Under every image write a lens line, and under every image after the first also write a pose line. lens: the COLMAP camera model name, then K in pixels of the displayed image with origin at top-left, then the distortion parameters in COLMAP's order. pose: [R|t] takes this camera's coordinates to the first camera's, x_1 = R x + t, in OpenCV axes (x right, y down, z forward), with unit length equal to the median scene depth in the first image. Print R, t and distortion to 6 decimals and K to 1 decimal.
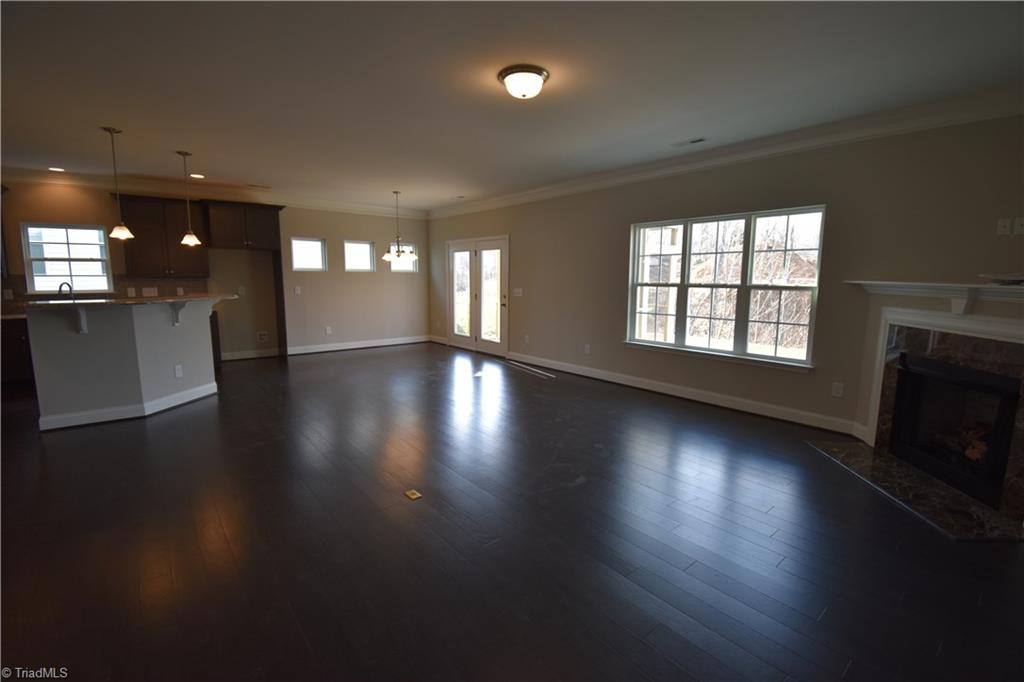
lens RADIAL K [[452.6, 0, 518.0], [0, 452.6, 339.3], [0, 0, 1]] dist [0.021600, -0.027115]
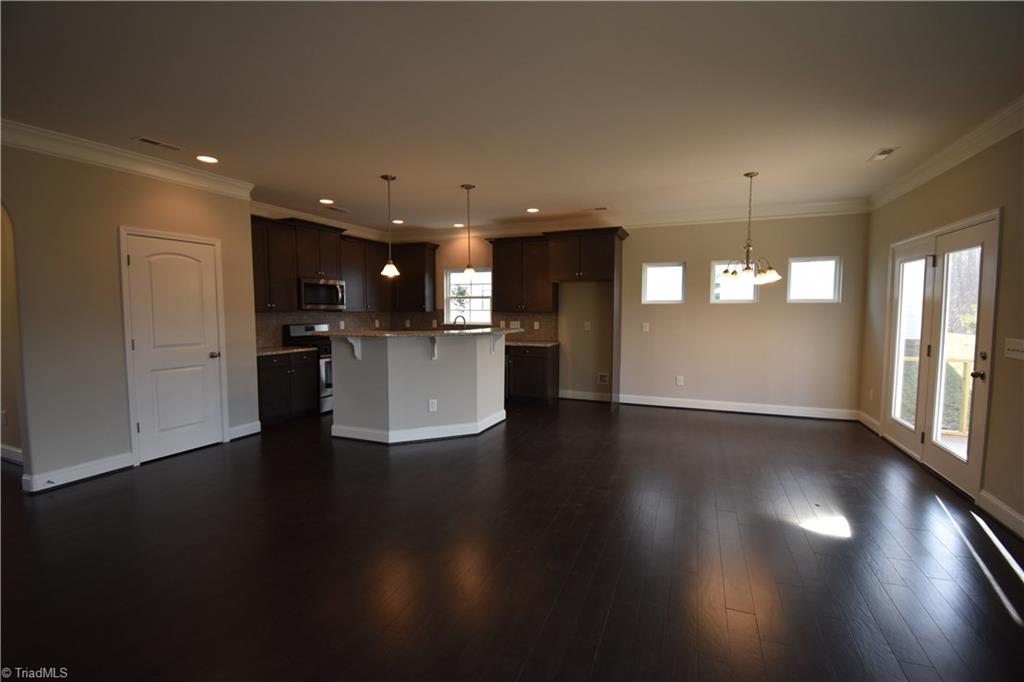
lens RADIAL K [[452.5, 0, 517.8], [0, 452.5, 339.7], [0, 0, 1]] dist [0.020215, -0.025879]
pose [[0.477149, 0.052171, -0.877272, 0.148768], [-0.117780, 0.993027, -0.005006, -0.065711], [0.870894, 0.105713, 0.479967, 0.493657]]
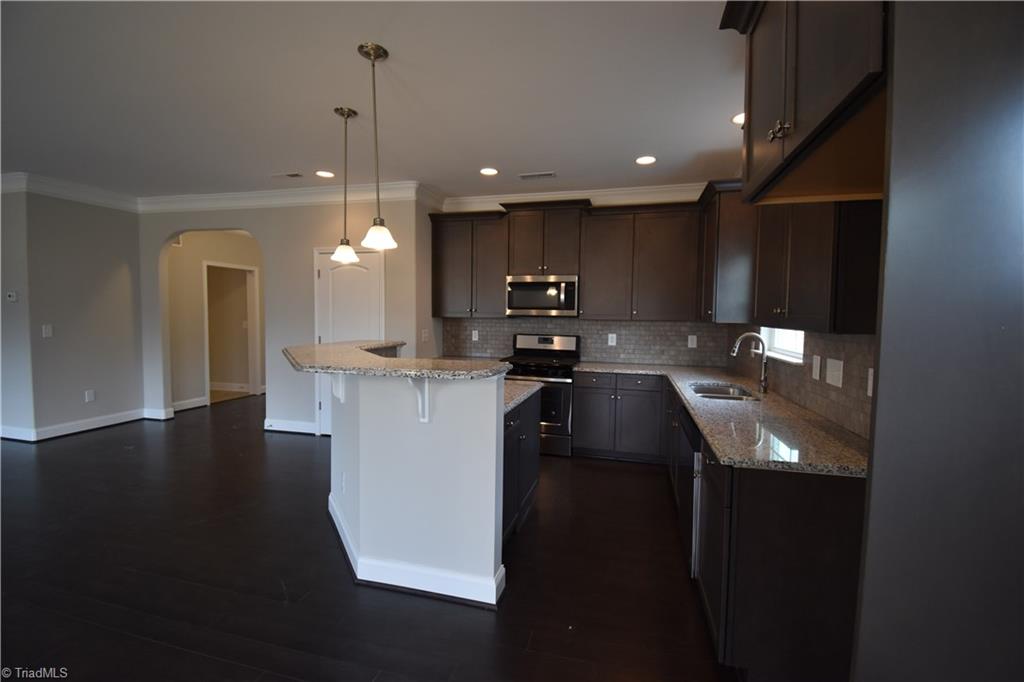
lens RADIAL K [[452.6, 0, 518.0], [0, 452.6, 339.3], [0, 0, 1]] dist [0.021600, -0.027115]
pose [[-0.806389, 0.011585, -0.591273, -0.433672], [-0.101363, 0.982305, 0.157488, -0.157447], [0.582635, 0.186929, -0.790945, 1.136534]]
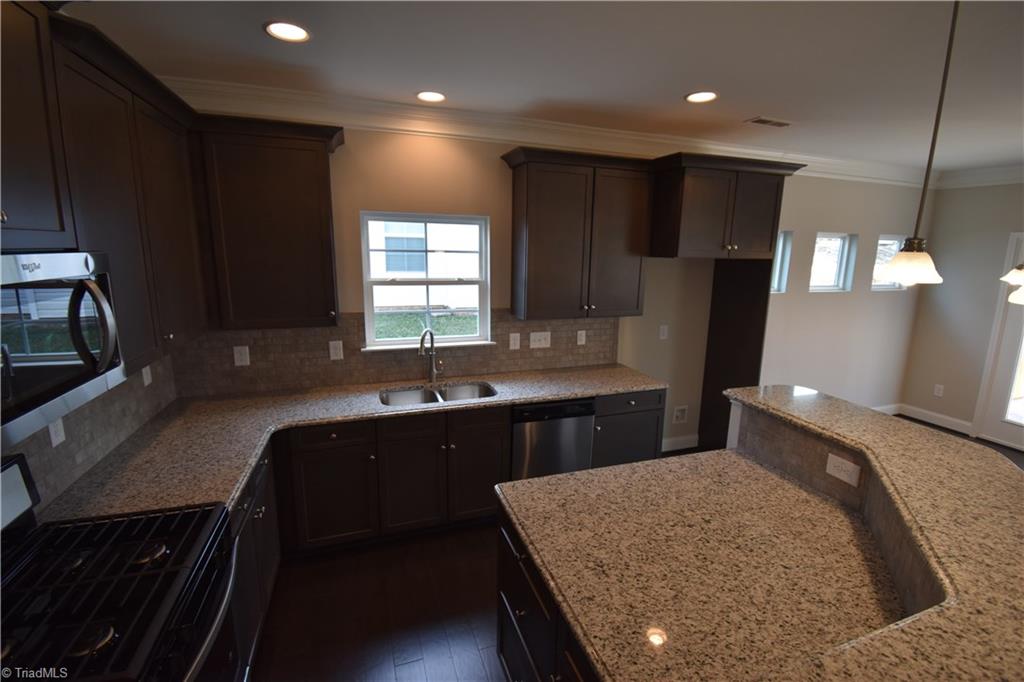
lens RADIAL K [[452.6, 0, 518.0], [0, 452.6, 339.3], [0, 0, 1]] dist [0.021600, -0.027115]
pose [[0.939419, 0.072626, -0.334987, -0.663522], [-0.055737, 0.996655, 0.059769, -0.137088], [0.338208, -0.037477, 0.940325, 0.492567]]
